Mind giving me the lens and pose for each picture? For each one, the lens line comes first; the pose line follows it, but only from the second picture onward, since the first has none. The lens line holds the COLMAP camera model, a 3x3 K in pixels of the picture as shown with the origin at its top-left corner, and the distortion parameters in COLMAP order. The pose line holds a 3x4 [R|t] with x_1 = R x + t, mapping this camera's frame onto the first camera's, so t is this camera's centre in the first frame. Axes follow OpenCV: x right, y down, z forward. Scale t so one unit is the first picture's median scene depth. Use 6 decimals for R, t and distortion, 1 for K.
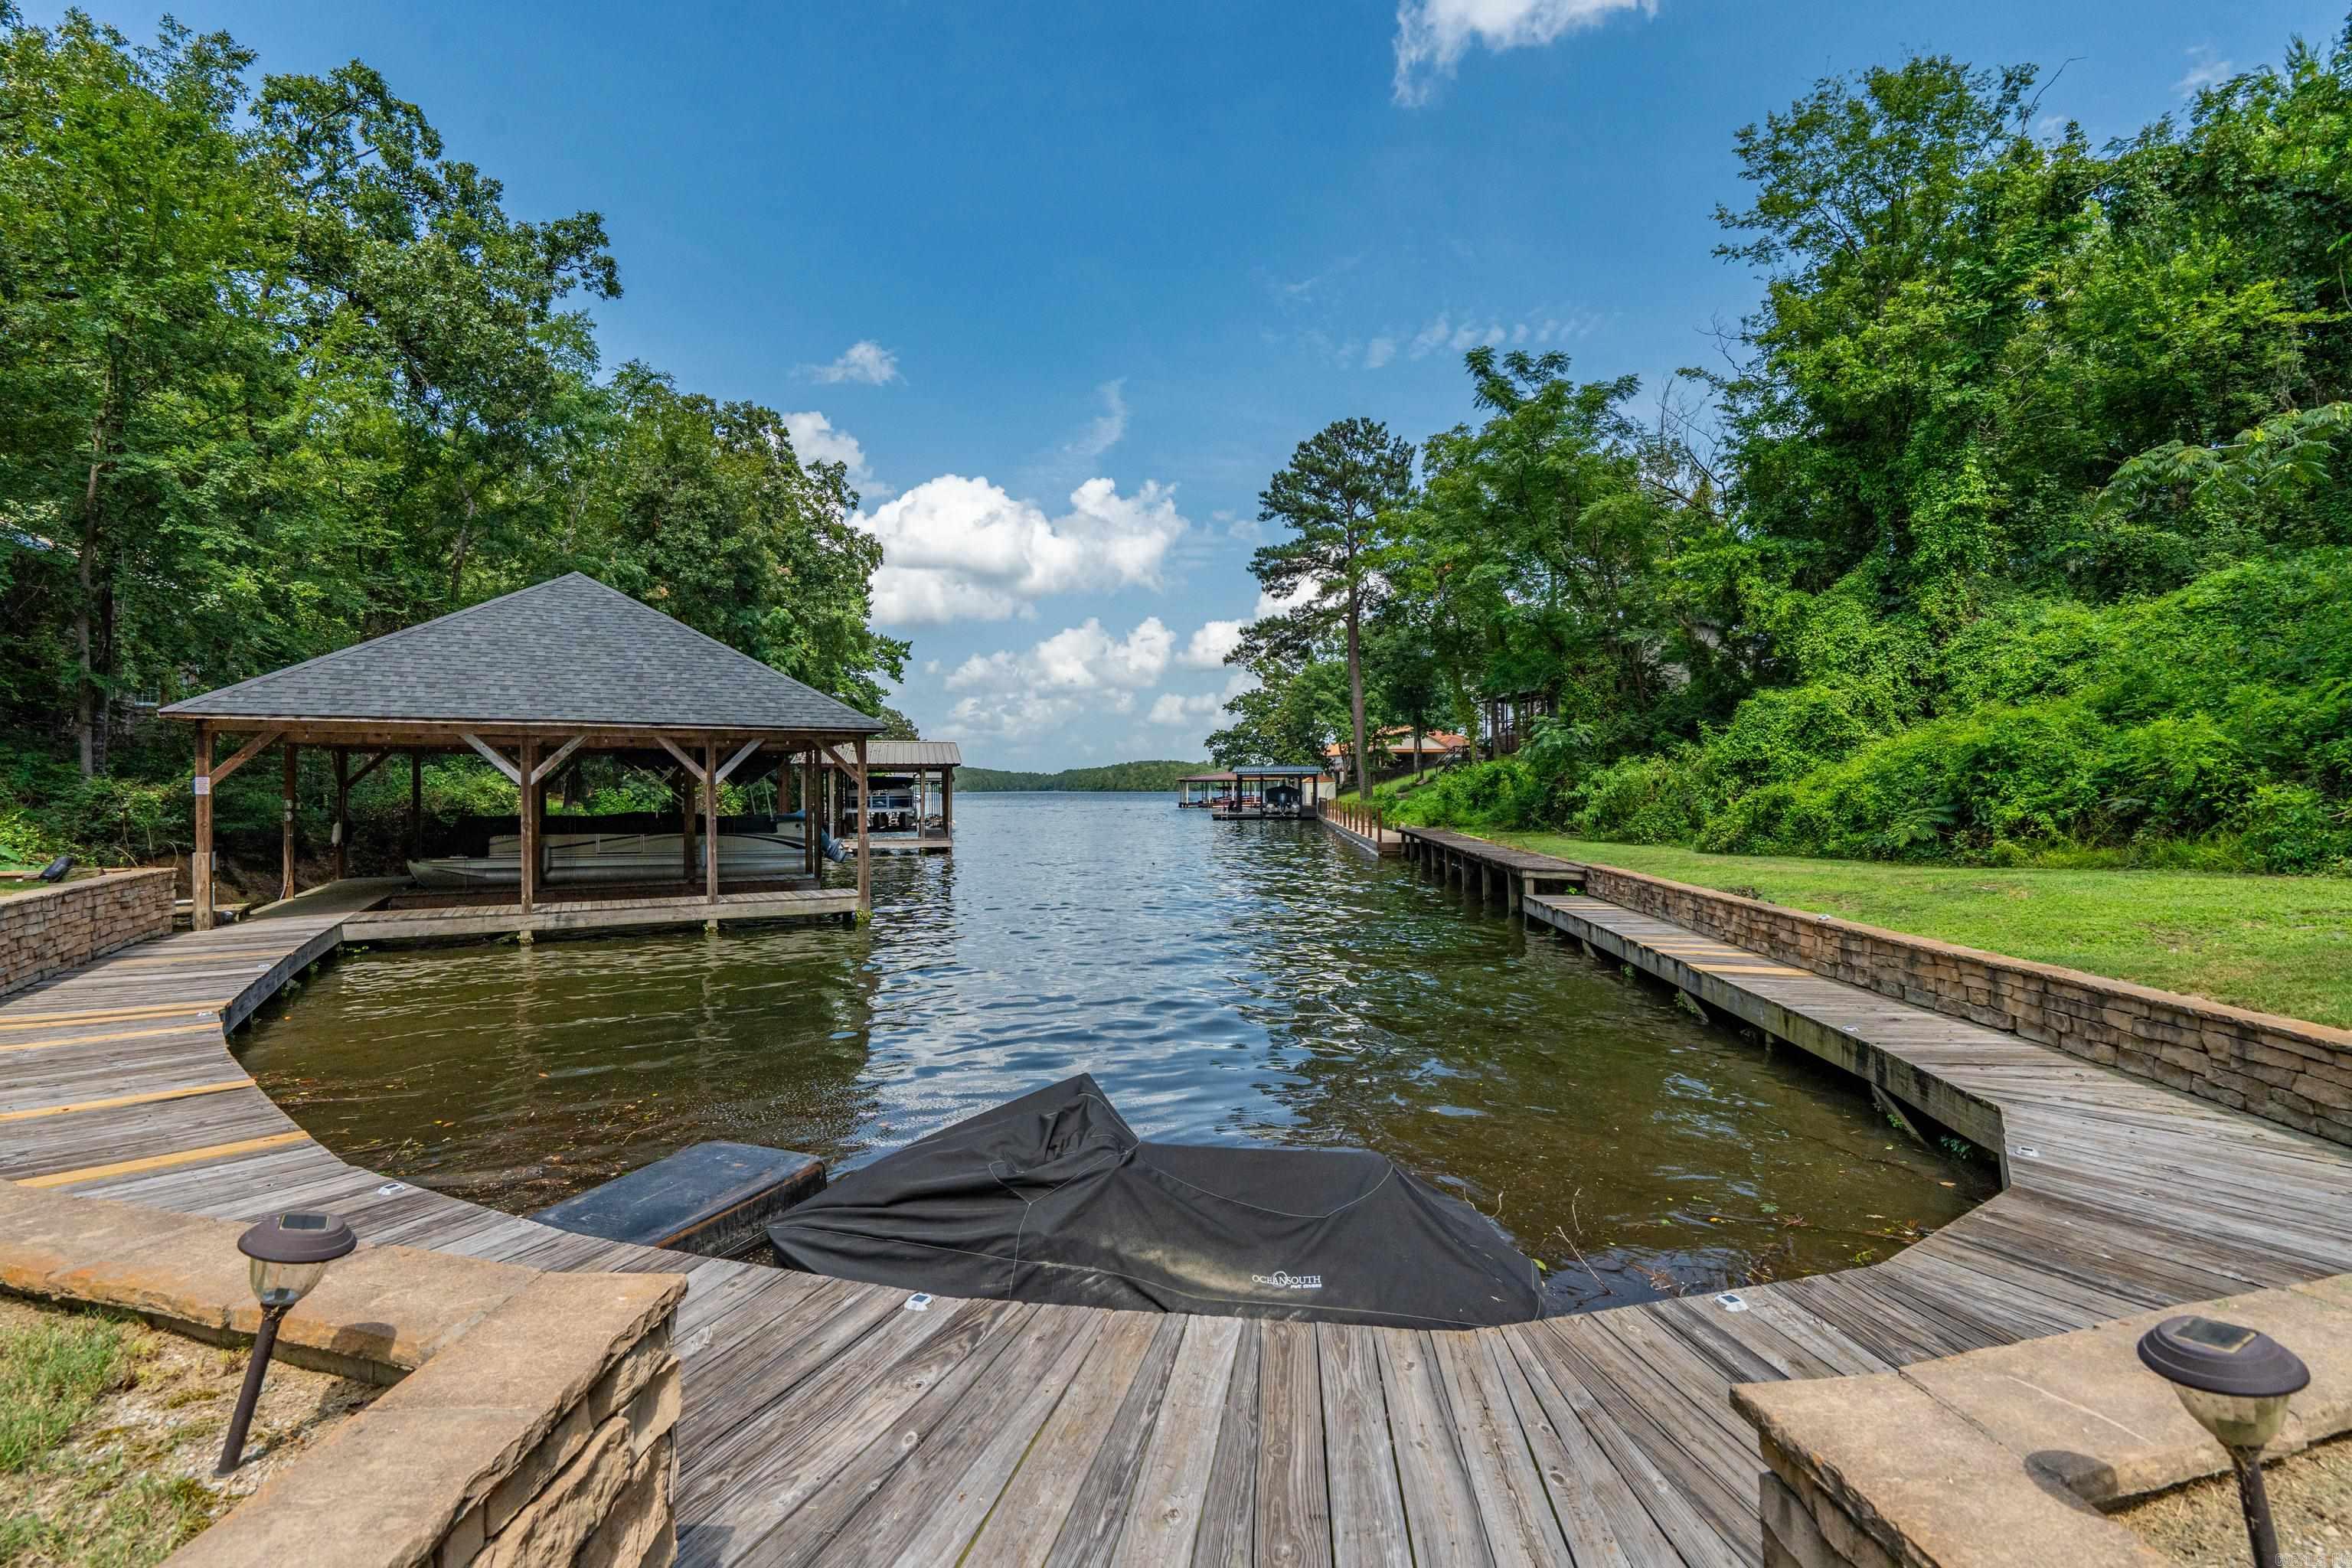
lens RADIAL K [[1074.8, 0, 1141.8], [0, 1074.8, 783.2], [0, 0, 1]] dist [-0.000619, 0.000086]
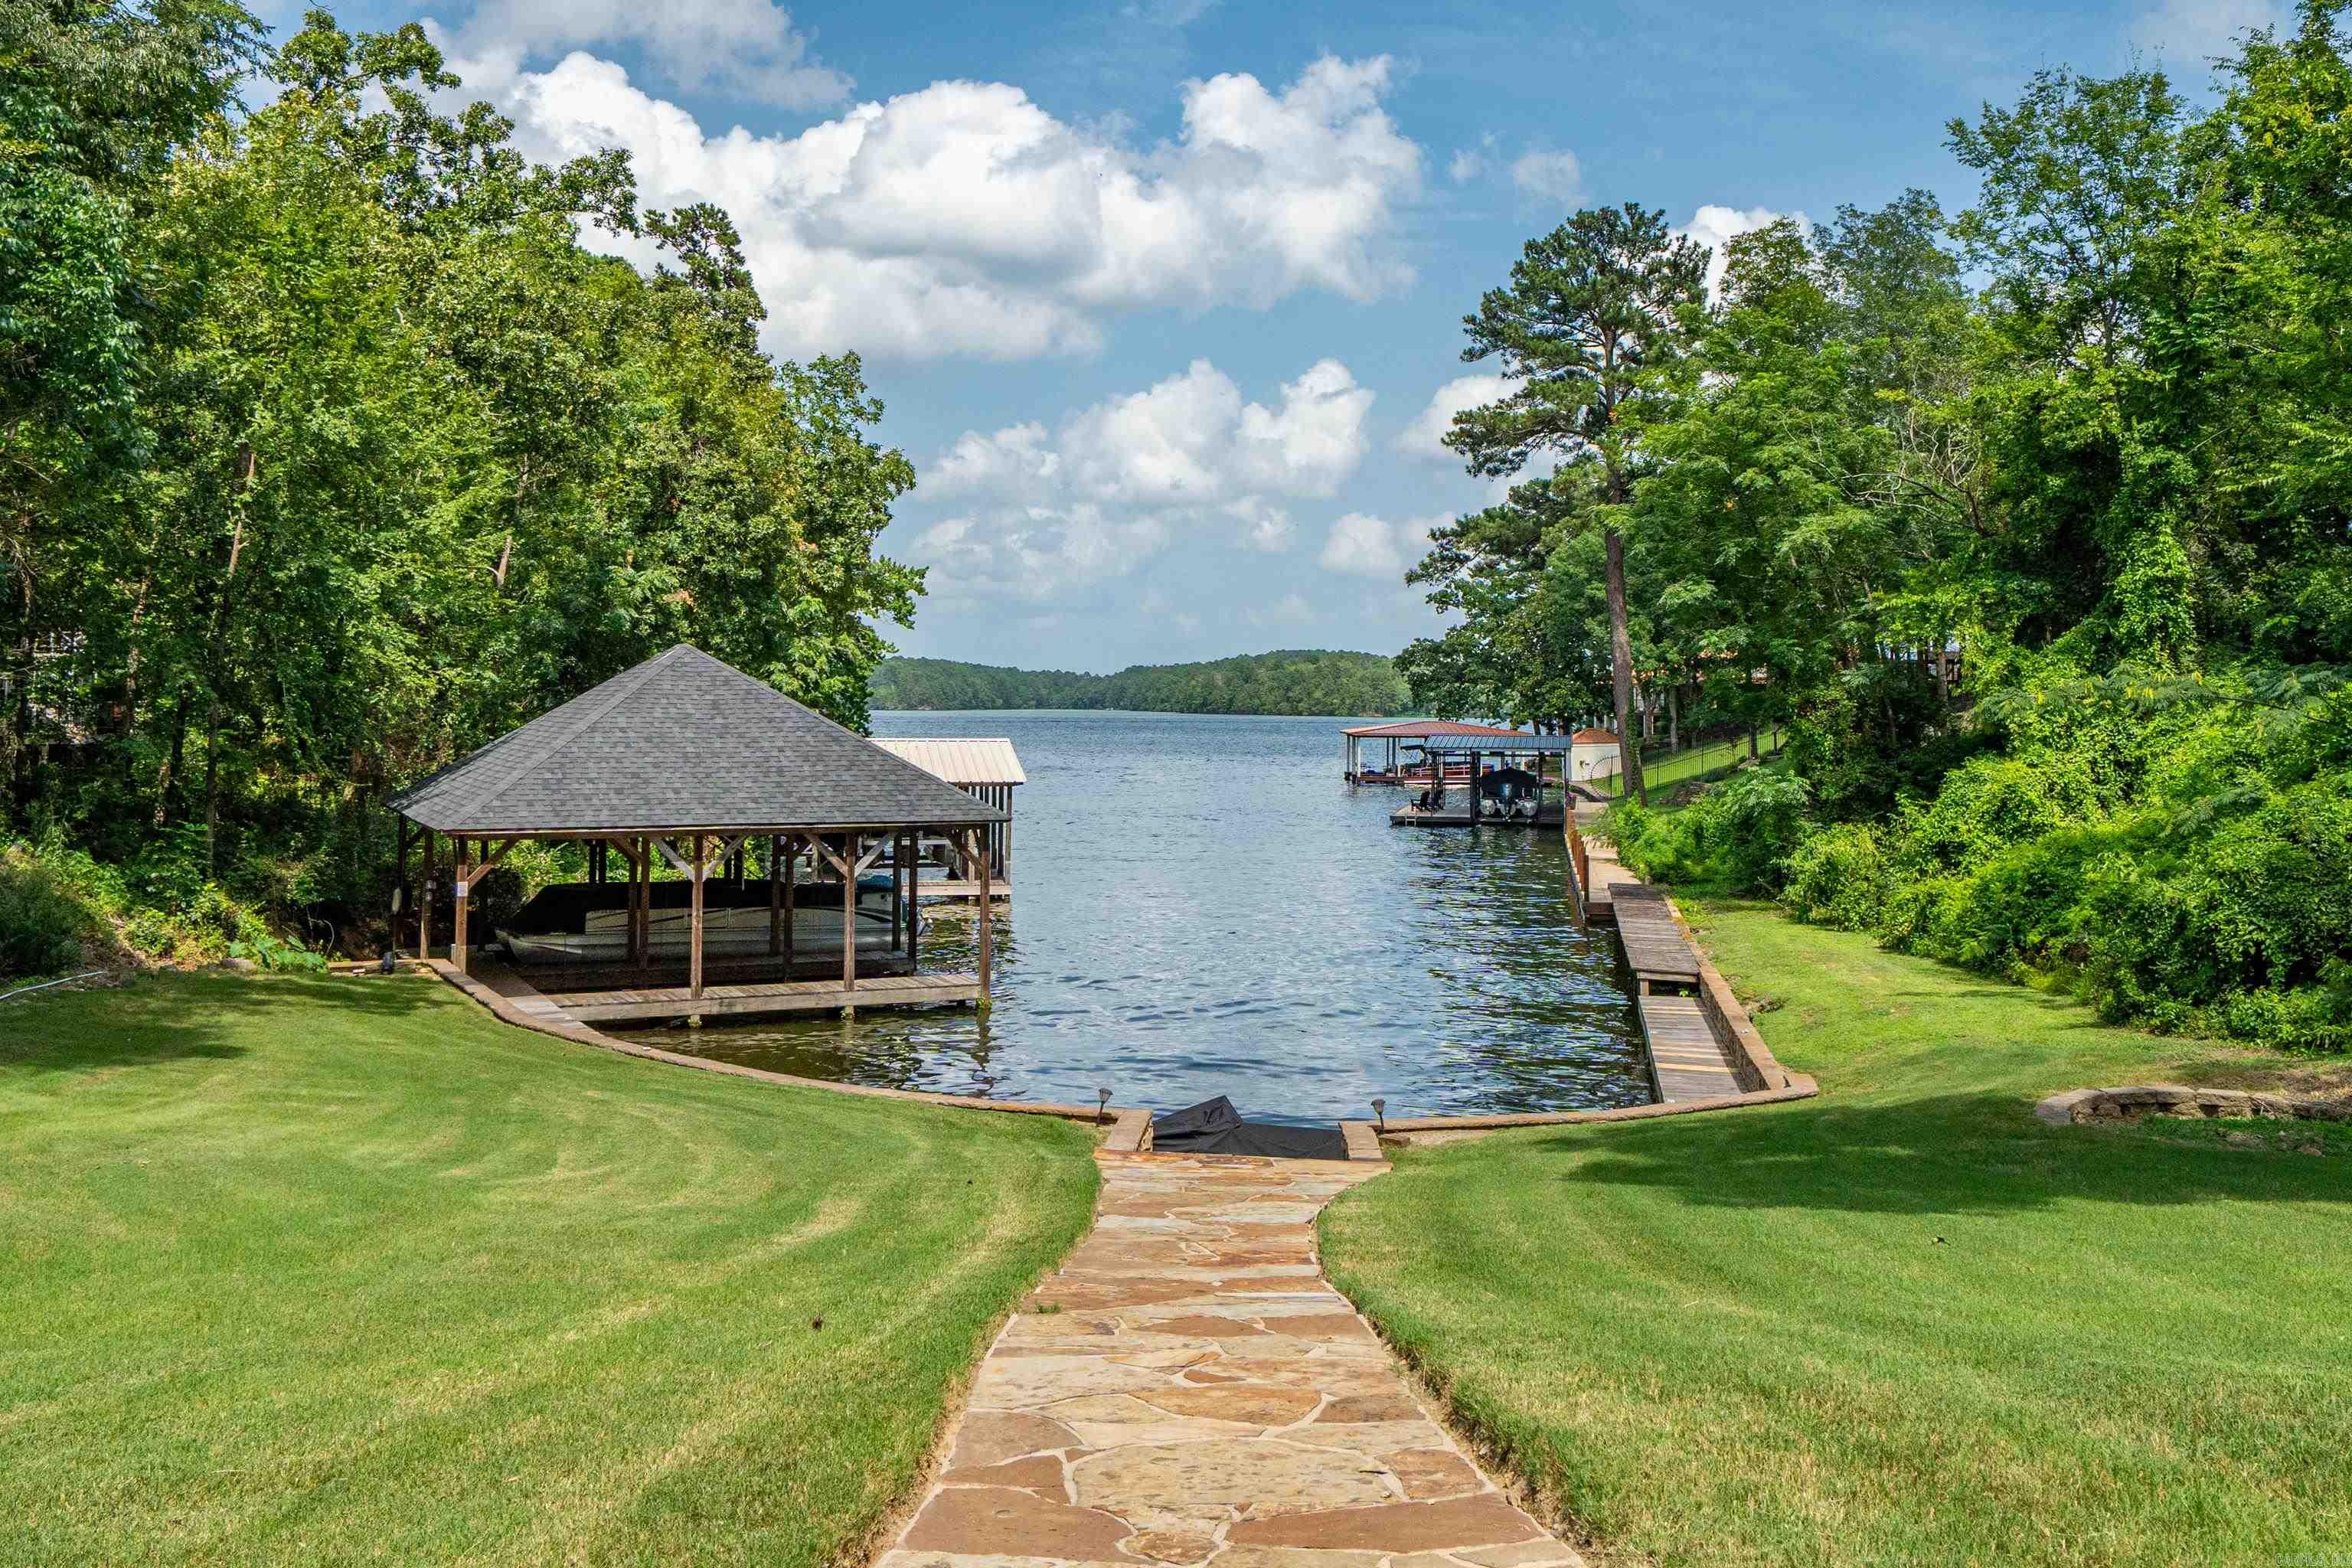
lens RADIAL K [[2185.7, 0, 1178.3], [0, 2185.7, 616.9], [0, 0, 1]] dist [0.018750, 0.022032]
pose [[0.998783, 0.010476, -0.048197, 0.012201], [-0.012175, 0.999310, -0.035088, -0.108567], [0.047796, 0.035633, 0.998221, -0.674706]]
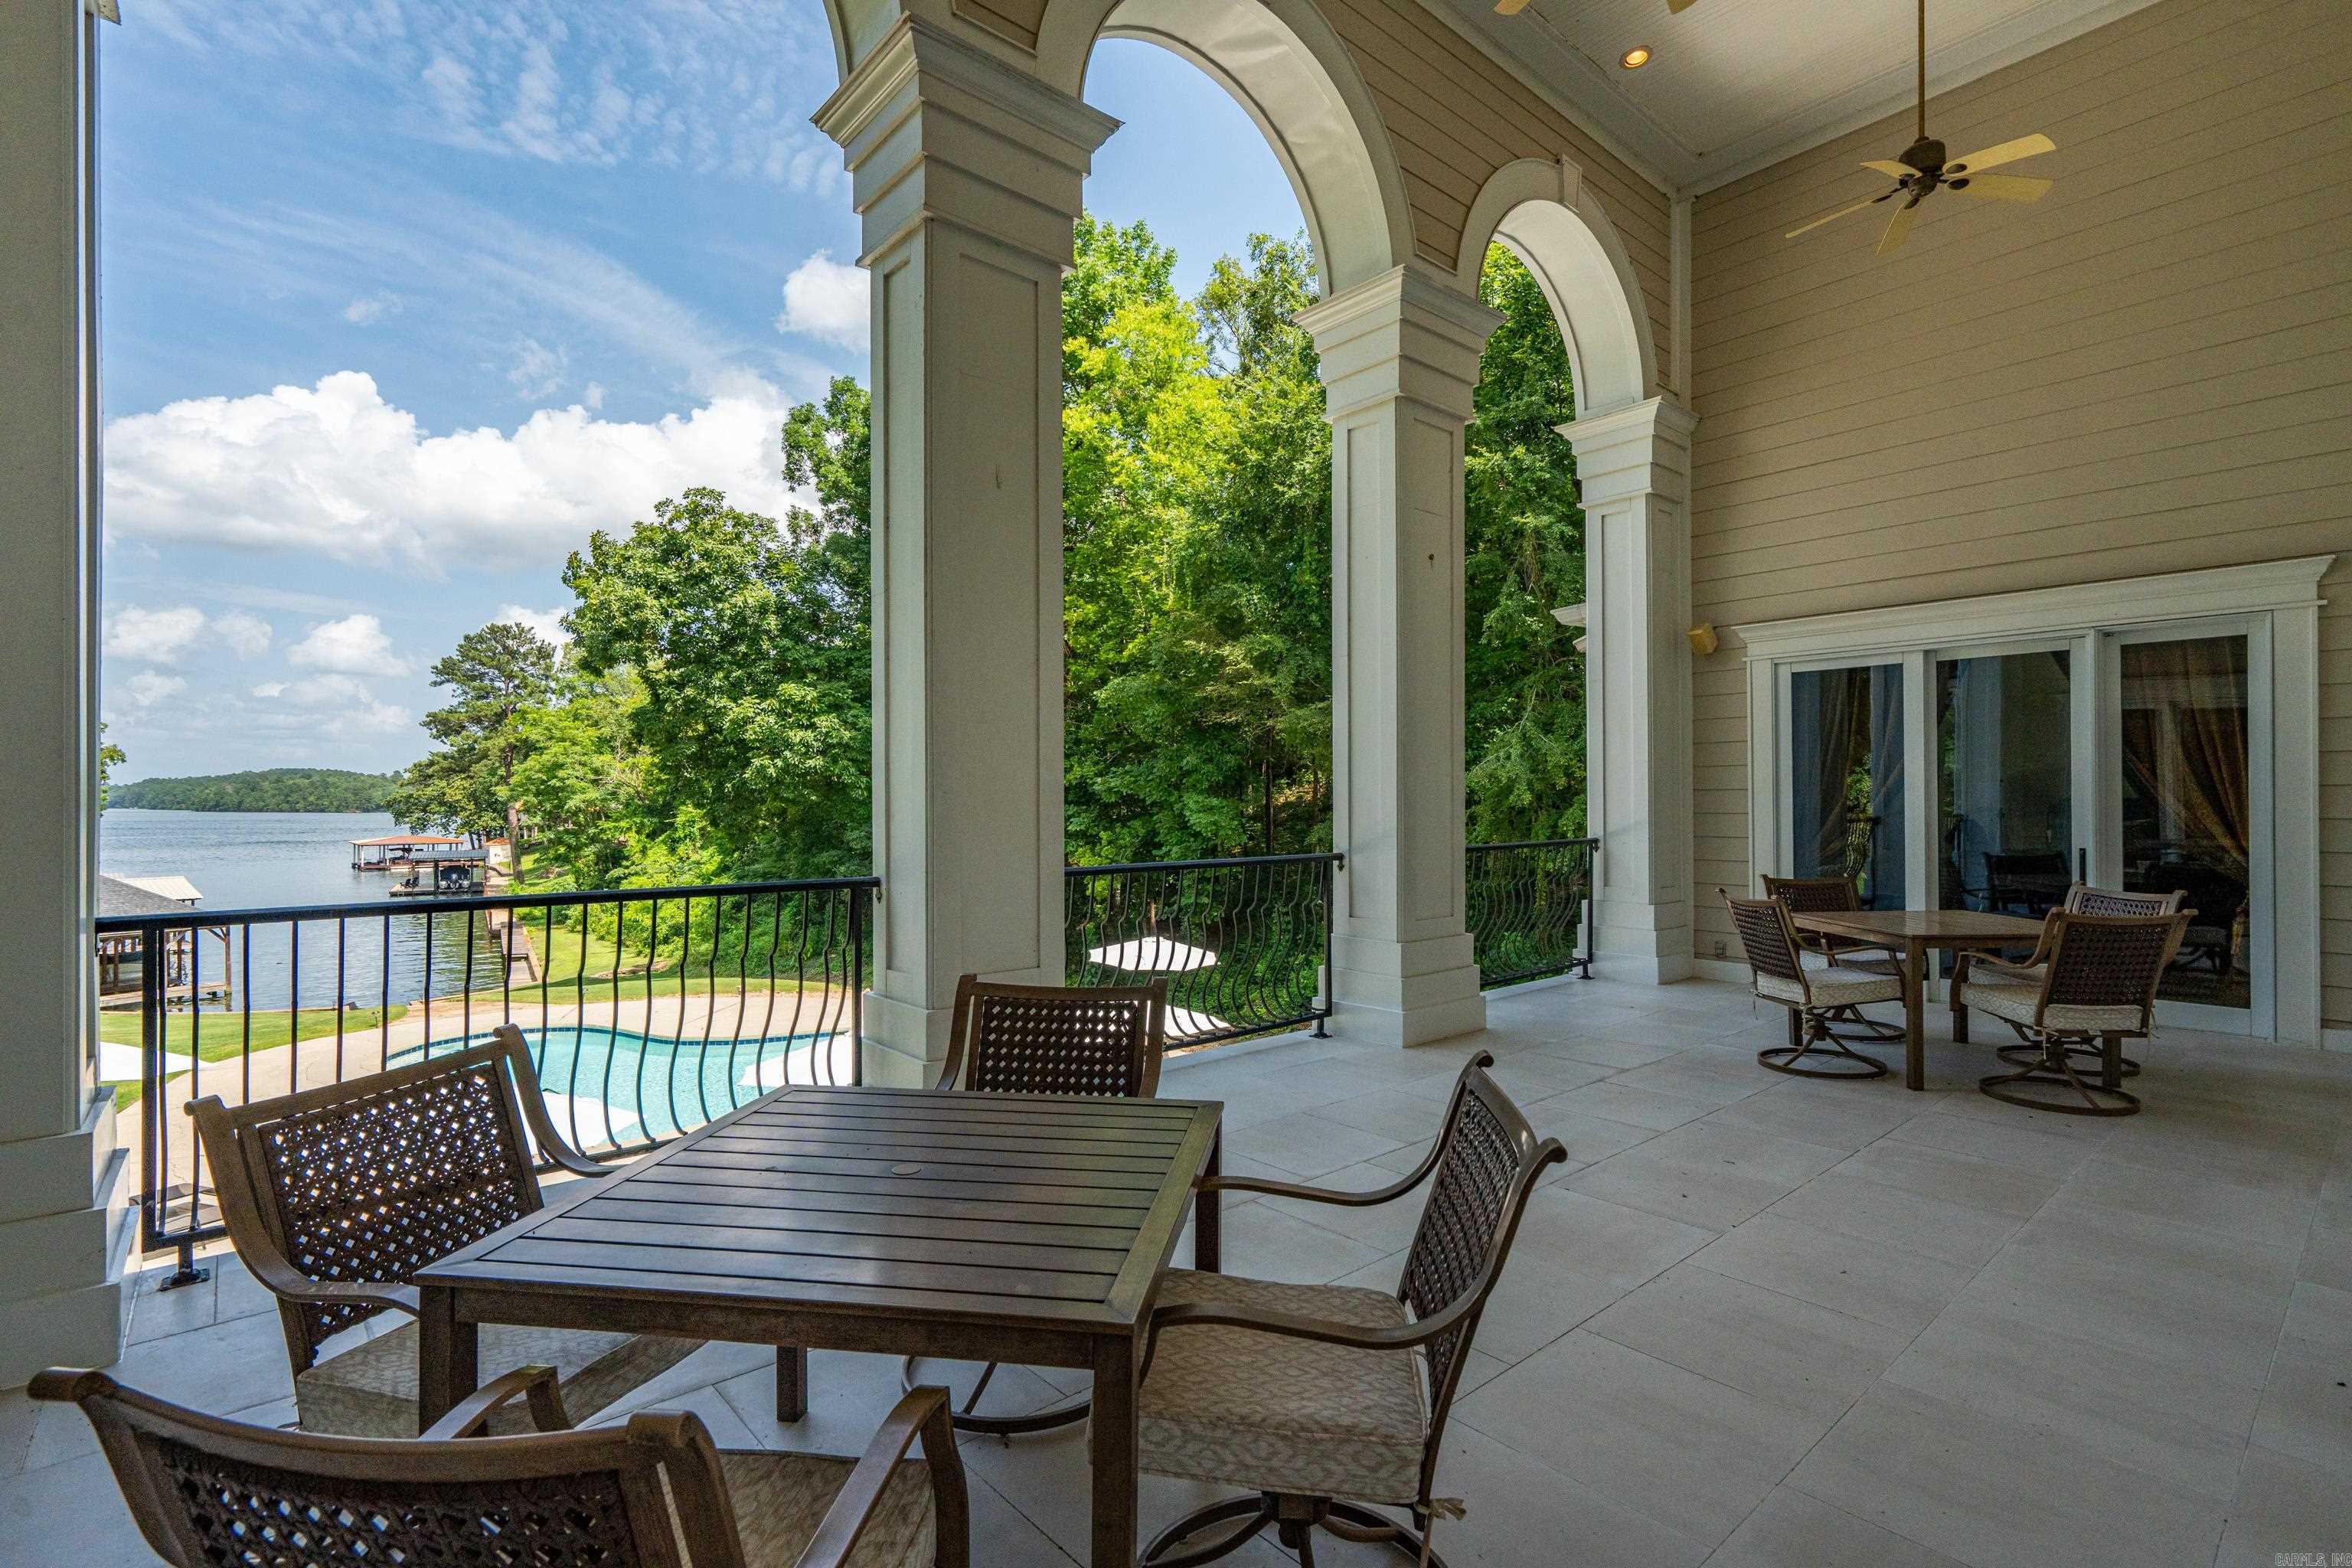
lens RADIAL K [[1106.2, 0, 1187.8], [0, 1106.2, 795.1], [0, 0, 1]] dist [0.000407, -0.000002]
pose [[0.772140, 0.006723, 0.635417, -0.104230], [-0.005967, 0.999977, -0.003330, -0.242114], [-0.635425, -0.001221, 0.772162, -1.731458]]
